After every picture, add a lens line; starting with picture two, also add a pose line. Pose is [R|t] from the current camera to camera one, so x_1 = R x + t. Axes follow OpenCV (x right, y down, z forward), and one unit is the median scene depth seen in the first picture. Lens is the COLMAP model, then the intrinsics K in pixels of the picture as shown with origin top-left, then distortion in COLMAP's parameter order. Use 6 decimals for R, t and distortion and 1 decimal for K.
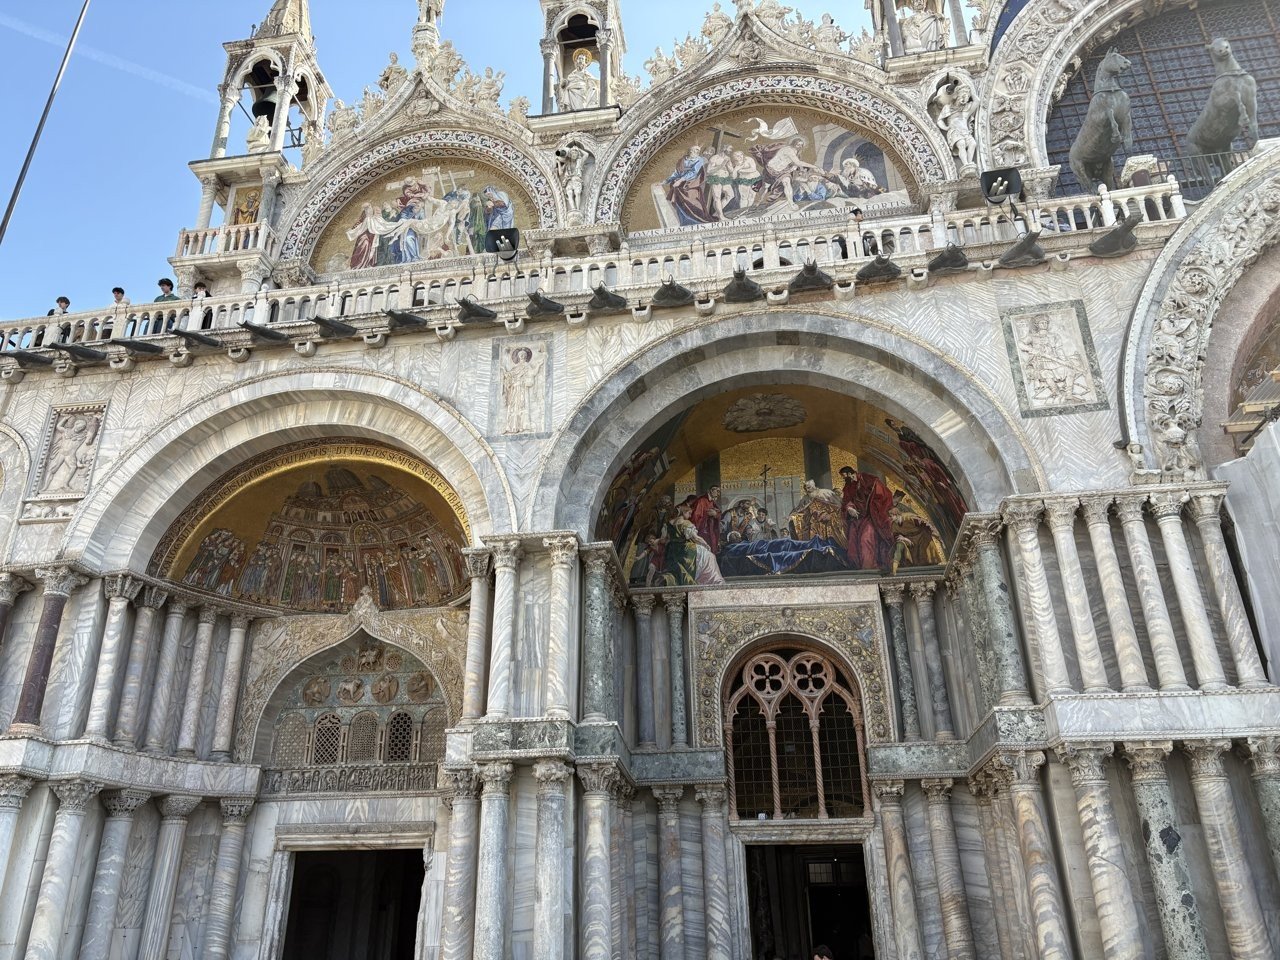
lens RADIAL K [[992.5, 0, 636.6], [0, 992.5, 479.3], [0, 0, 1]] dist [0.033862, -0.022667]
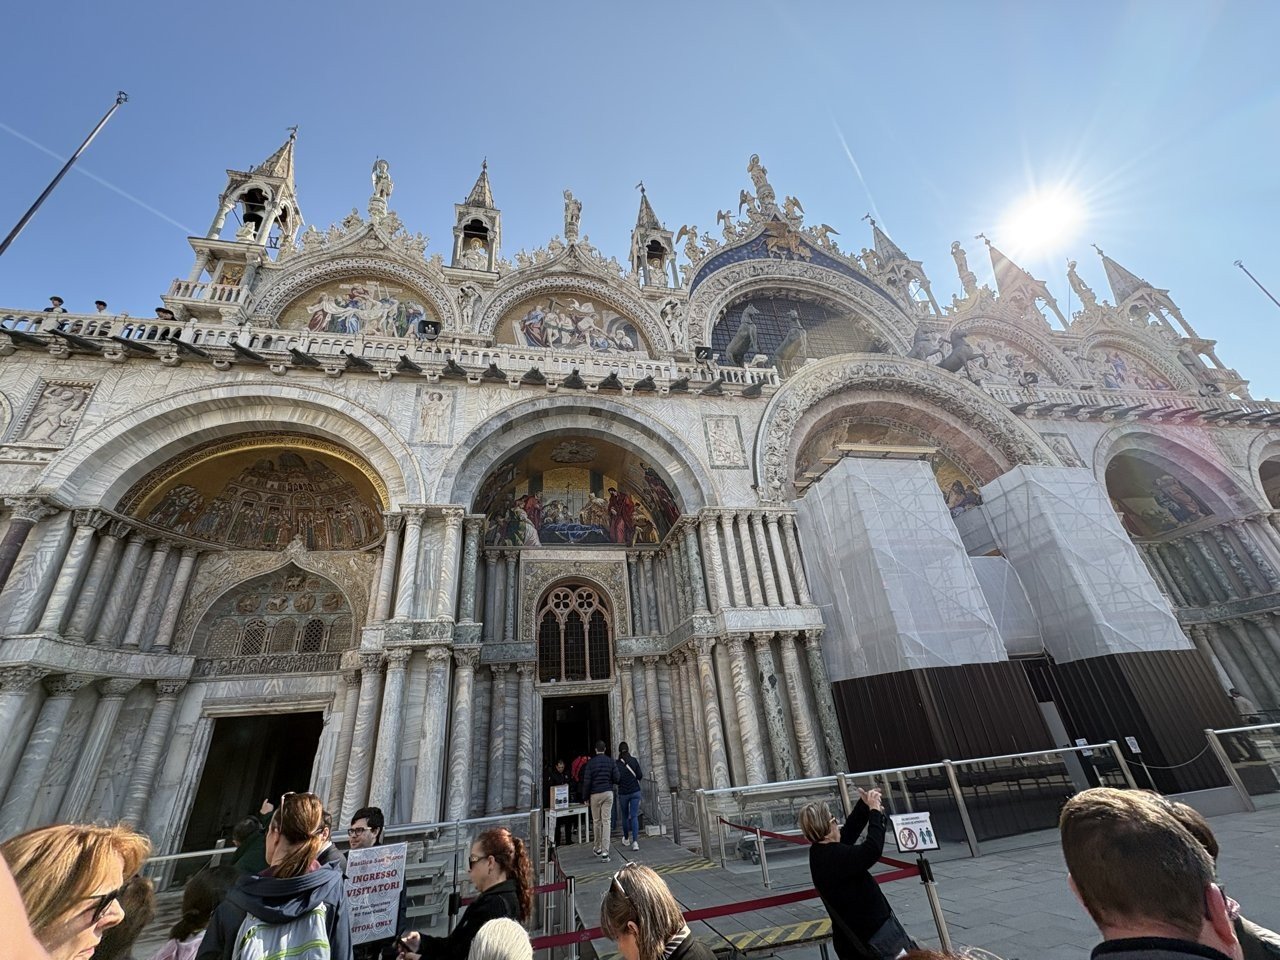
lens RADIAL K [[514.8, 0, 639.5], [0, 514.8, 480.3], [0, 0, 1]] dist [-0.001720, -0.000286]
pose [[0.921146, 0.111146, 0.373010, -0.105637], [-0.087724, 0.992988, -0.079246, 0.047430], [-0.379202, 0.040275, 0.924437, 0.095842]]
